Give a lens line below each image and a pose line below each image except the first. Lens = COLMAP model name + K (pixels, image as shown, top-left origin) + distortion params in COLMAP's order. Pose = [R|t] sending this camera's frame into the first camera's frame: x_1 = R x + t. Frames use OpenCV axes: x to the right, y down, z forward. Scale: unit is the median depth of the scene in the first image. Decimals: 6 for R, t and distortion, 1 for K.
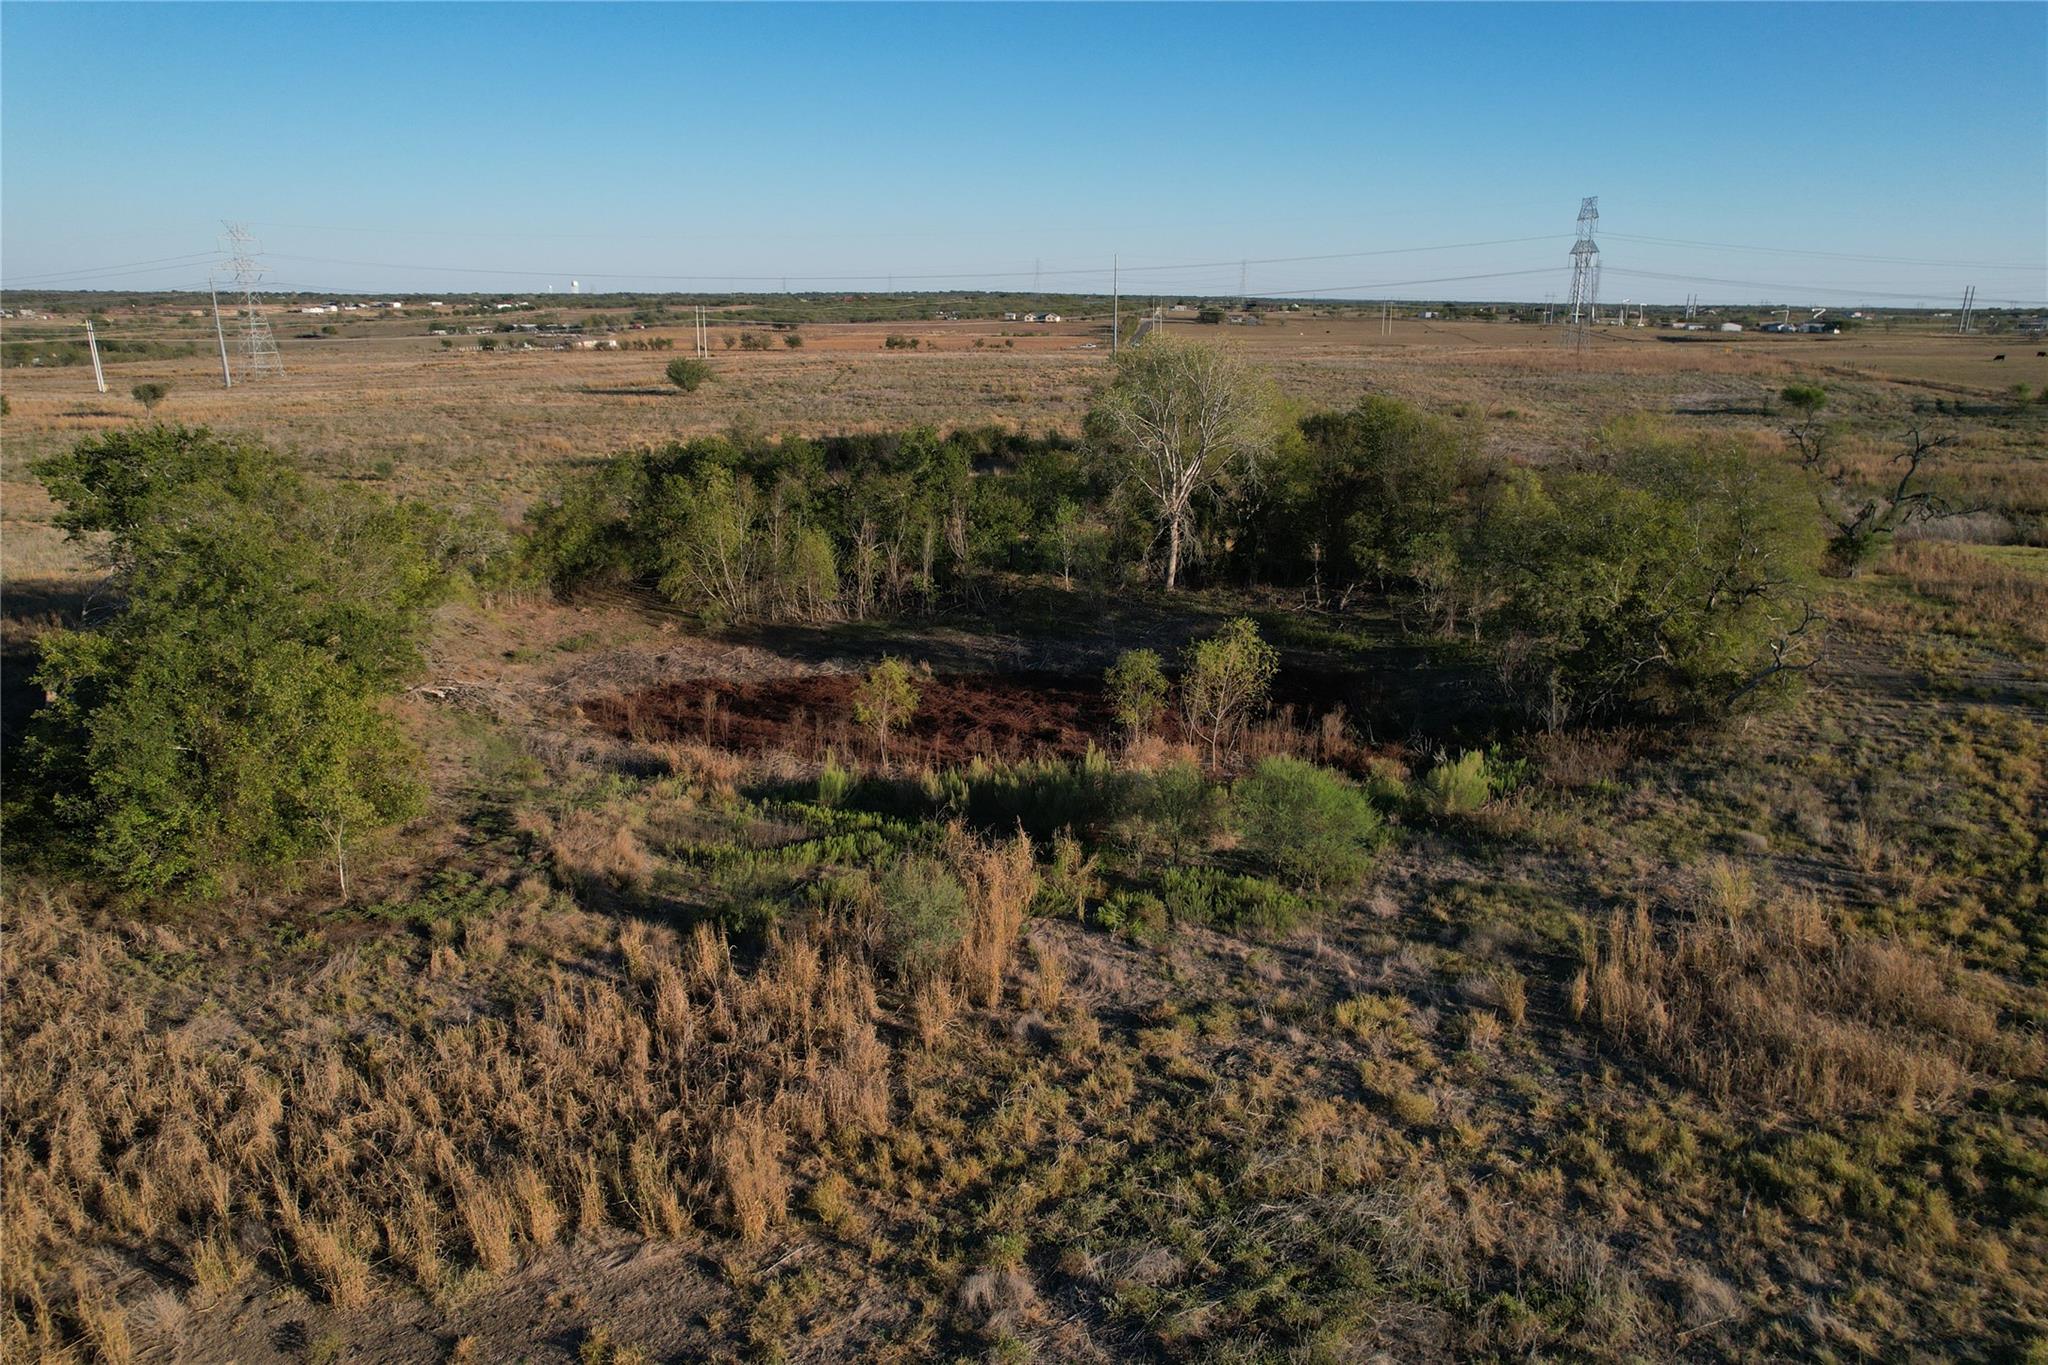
lens RADIAL K [[1283.8, 0, 1024.0], [0, 1283.8, 682.5], [0, 0, 1]] dist [-0.074448, 0.068626]
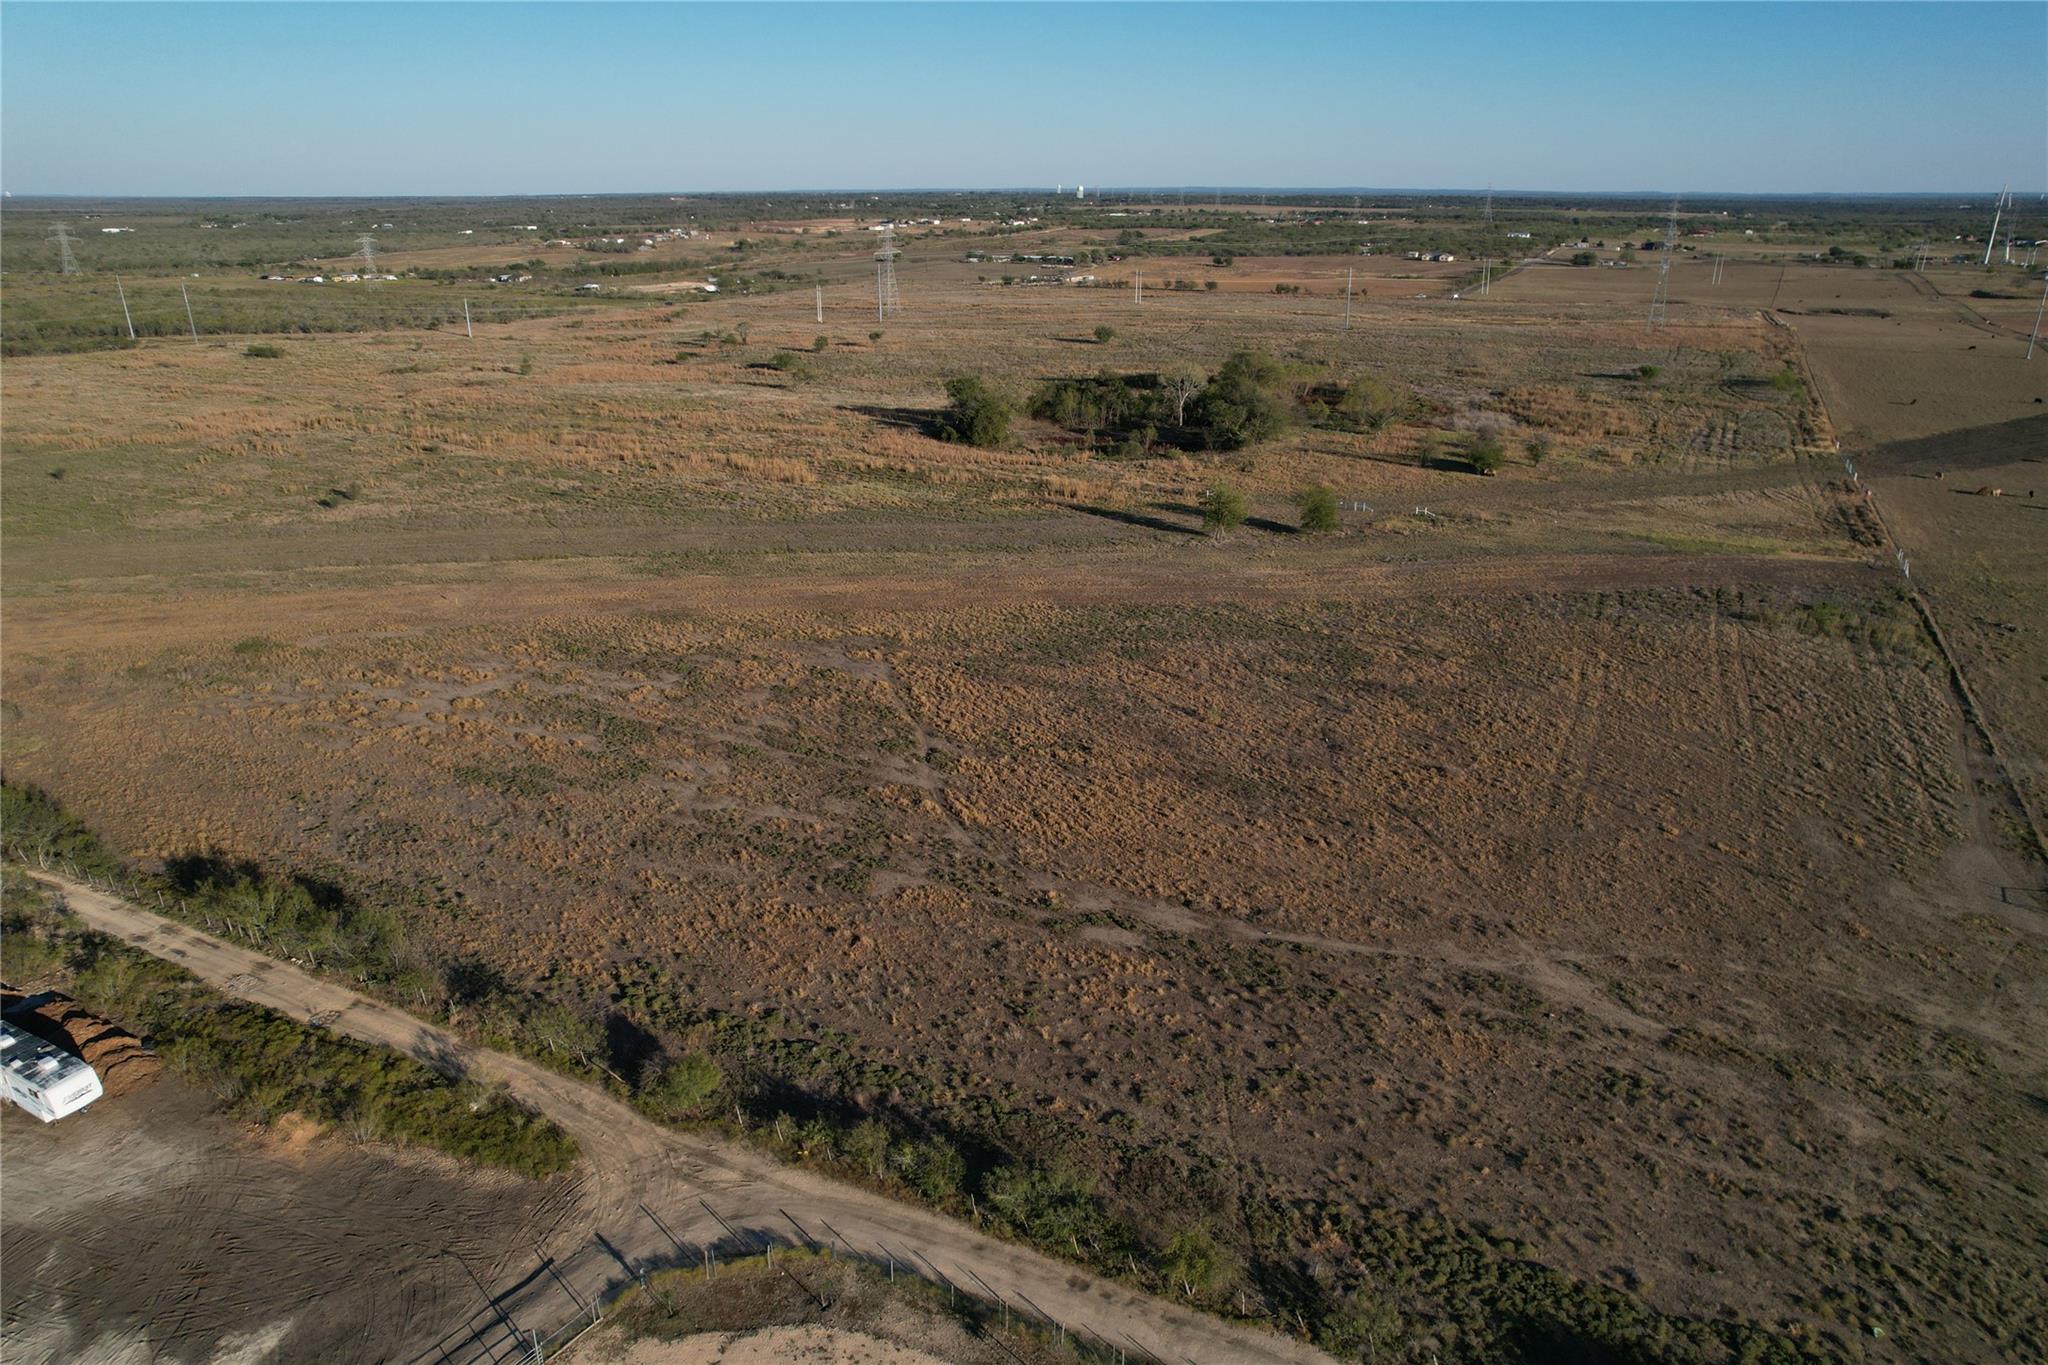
lens RADIAL K [[1283.8, 0, 1024.0], [0, 1283.8, 682.5], [0, 0, 1]] dist [-0.074448, 0.068626]
pose [[0.932637, 0.125273, -0.338372, 1.117315], [-0.098590, 0.990583, 0.094997, 0.389608], [0.347086, -0.055237, 0.936205, -2.938820]]
